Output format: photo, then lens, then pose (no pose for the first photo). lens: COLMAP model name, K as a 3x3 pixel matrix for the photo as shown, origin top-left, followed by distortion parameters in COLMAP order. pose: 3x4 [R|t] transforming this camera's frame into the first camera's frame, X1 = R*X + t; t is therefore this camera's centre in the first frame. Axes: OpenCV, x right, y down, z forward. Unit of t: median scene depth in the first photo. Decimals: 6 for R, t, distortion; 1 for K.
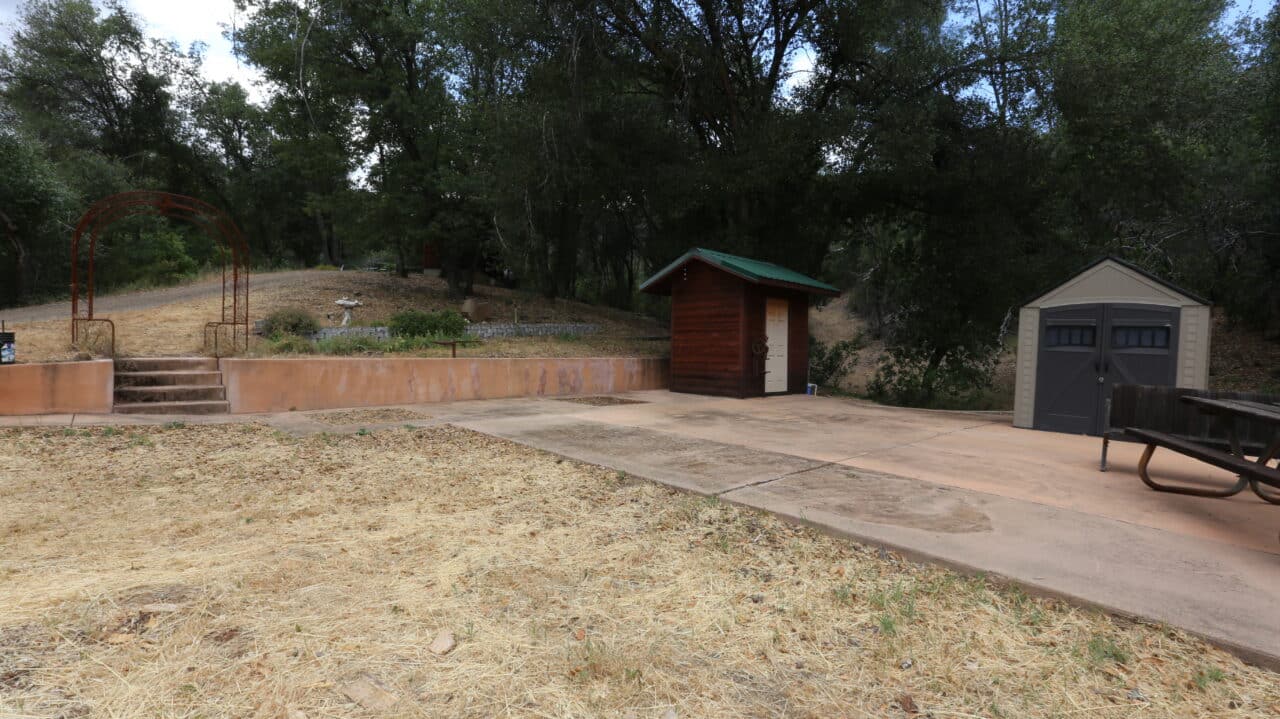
lens RADIAL K [[586.6, 0, 632.7], [0, 586.6, 357.3], [0, 0, 1]] dist [-0.056914, 0.022431]
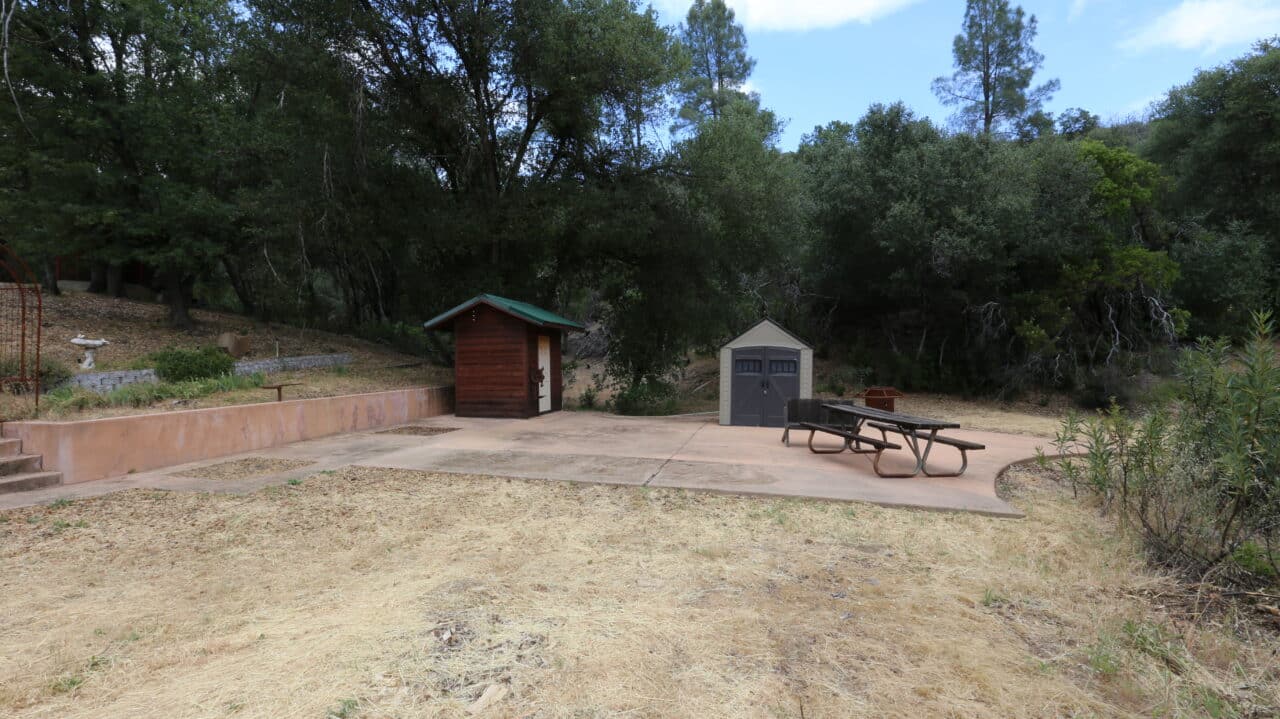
lens RADIAL K [[586.6, 0, 632.7], [0, 586.6, 357.3], [0, 0, 1]] dist [-0.056914, 0.022431]
pose [[0.833234, -0.022658, 0.552456, -0.390819], [0.030352, 0.999528, -0.004784, -0.058937], [-0.552087, 0.020754, 0.833528, -0.187037]]
